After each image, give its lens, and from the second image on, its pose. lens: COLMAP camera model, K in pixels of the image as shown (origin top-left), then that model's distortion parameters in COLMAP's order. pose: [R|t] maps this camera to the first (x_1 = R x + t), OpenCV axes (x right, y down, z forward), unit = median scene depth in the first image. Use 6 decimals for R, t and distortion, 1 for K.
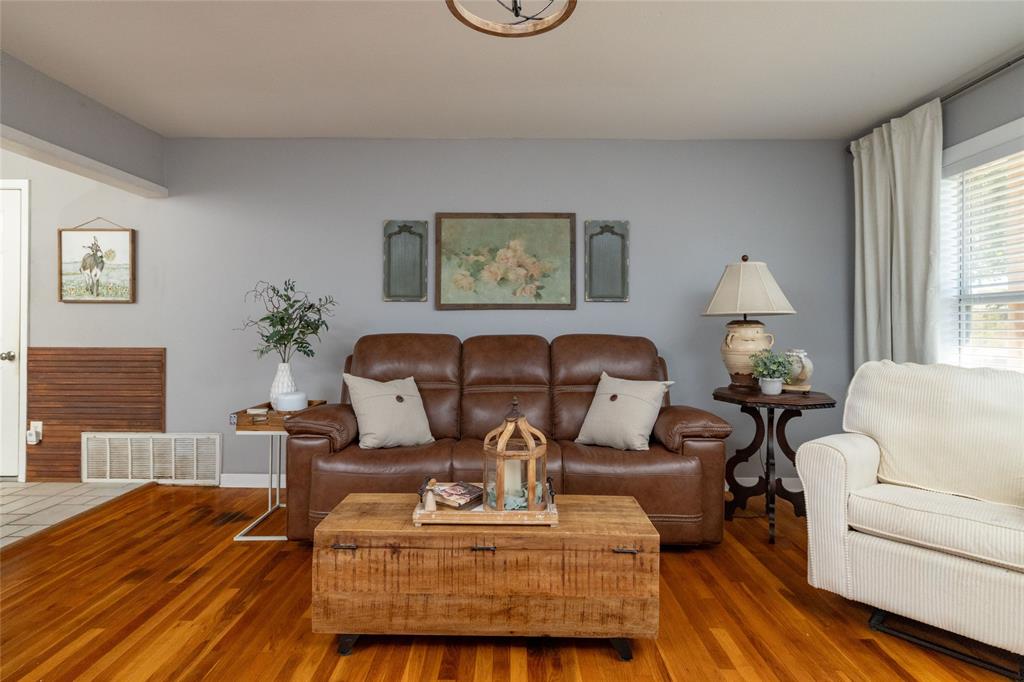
lens RADIAL K [[502.4, 0, 503.7], [0, 502.4, 321.8], [0, 0, 1]] dist [0.001275, 0.000681]
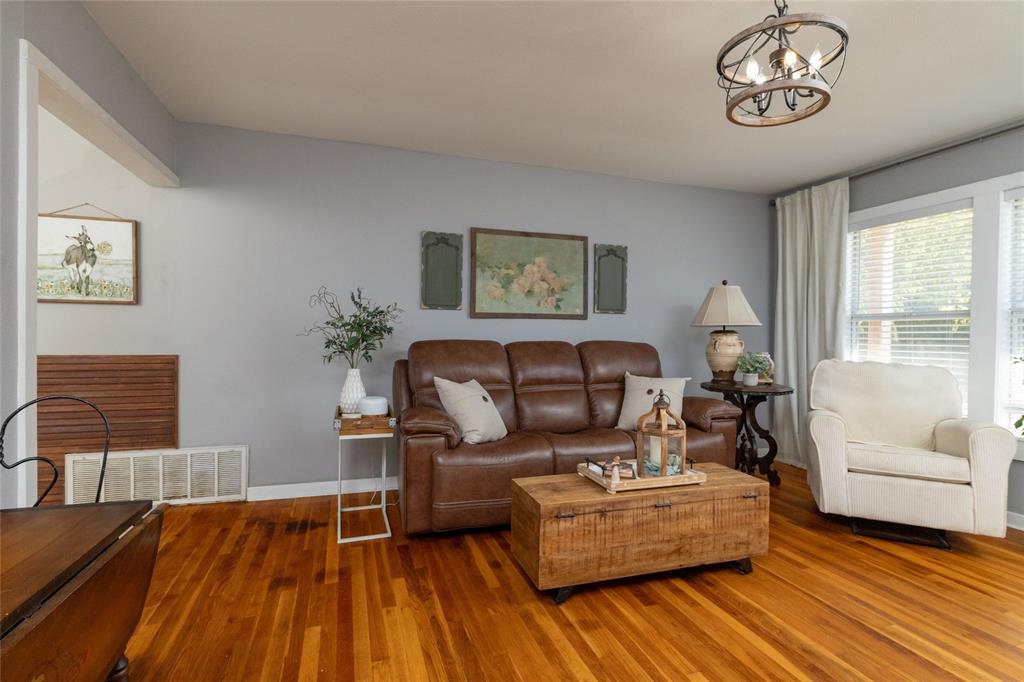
lens RADIAL K [[502.4, 0, 502.0], [0, 502.4, 339.6], [0, 0, 1]] dist [0.001544, 0.000078]
pose [[0.947018, 0.002131, 0.321173, -0.476462], [-0.009627, 0.999717, 0.021754, -0.001318], [-0.321035, -0.023693, 0.946771, -0.050193]]
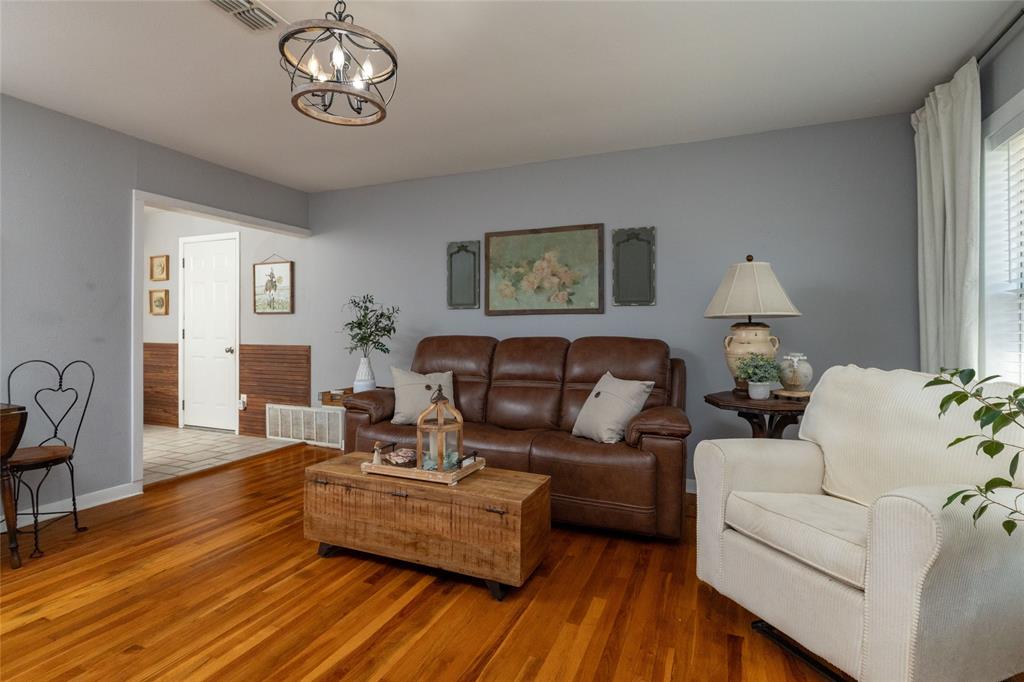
lens RADIAL K [[499.9, 0, 506.9], [0, 499.9, 325.3], [0, 0, 1]] dist [0.000155, 0.000186]
pose [[0.922493, -0.005875, -0.385968, 0.413174], [0.006082, 0.999981, -0.000684, 0.000340], [0.385965, -0.001717, 0.922512, -0.068024]]
